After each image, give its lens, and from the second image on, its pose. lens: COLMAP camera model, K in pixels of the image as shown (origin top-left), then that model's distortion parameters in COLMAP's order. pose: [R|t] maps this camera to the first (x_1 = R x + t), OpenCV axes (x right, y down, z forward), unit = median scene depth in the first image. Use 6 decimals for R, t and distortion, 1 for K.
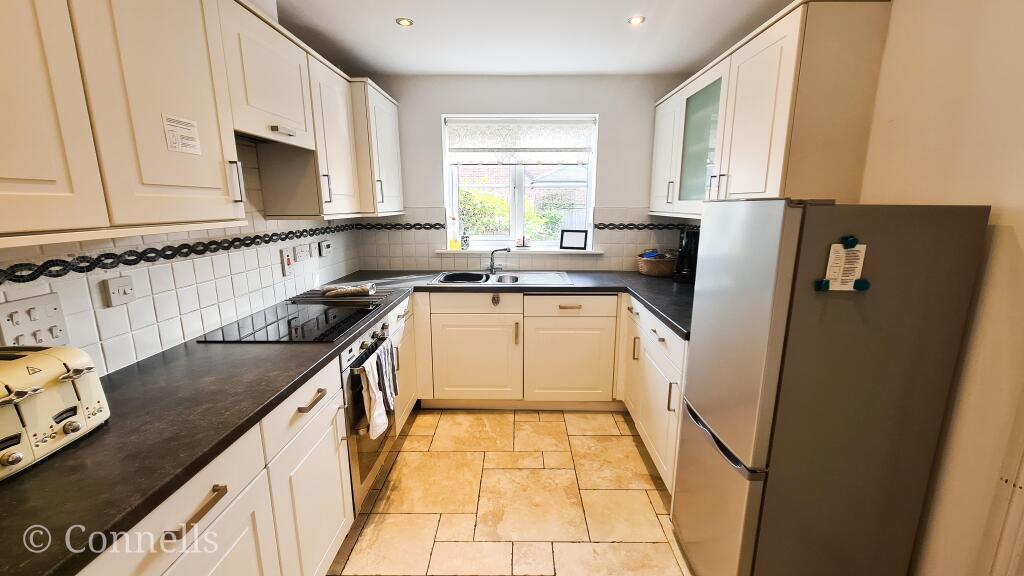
lens RADIAL K [[419.2, 0, 515.3], [0, 419.2, 292.4], [0, 0, 1]] dist [0.002214, -0.000249]
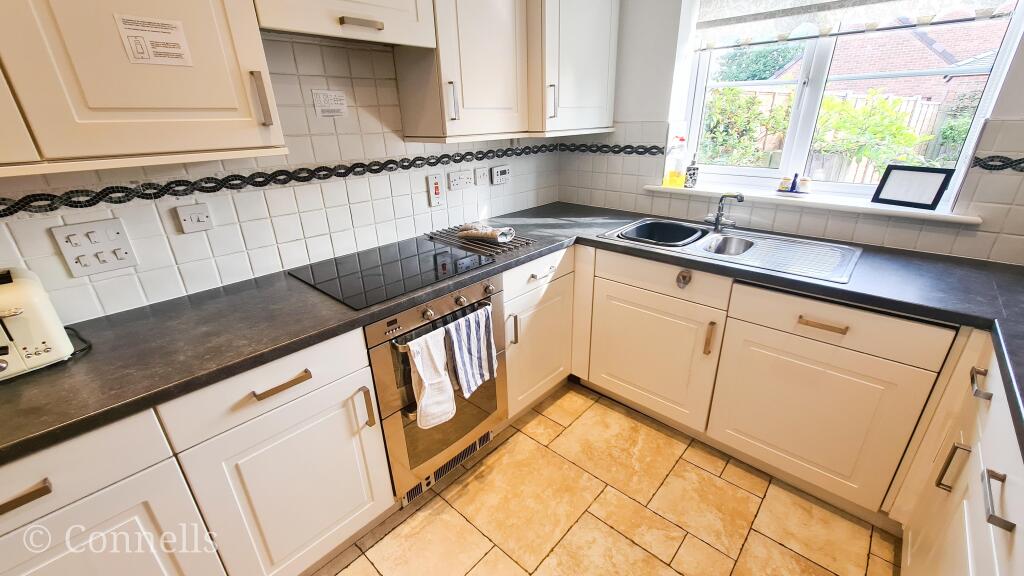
lens RADIAL K [[419.2, 0, 515.3], [0, 419.2, 292.4], [0, 0, 1]] dist [0.002214, -0.000249]
pose [[0.745531, 0.245690, -0.619532, 0.198251], [-0.119240, 0.963744, 0.238705, -0.102887], [0.655717, -0.104089, 0.747797, 0.448952]]
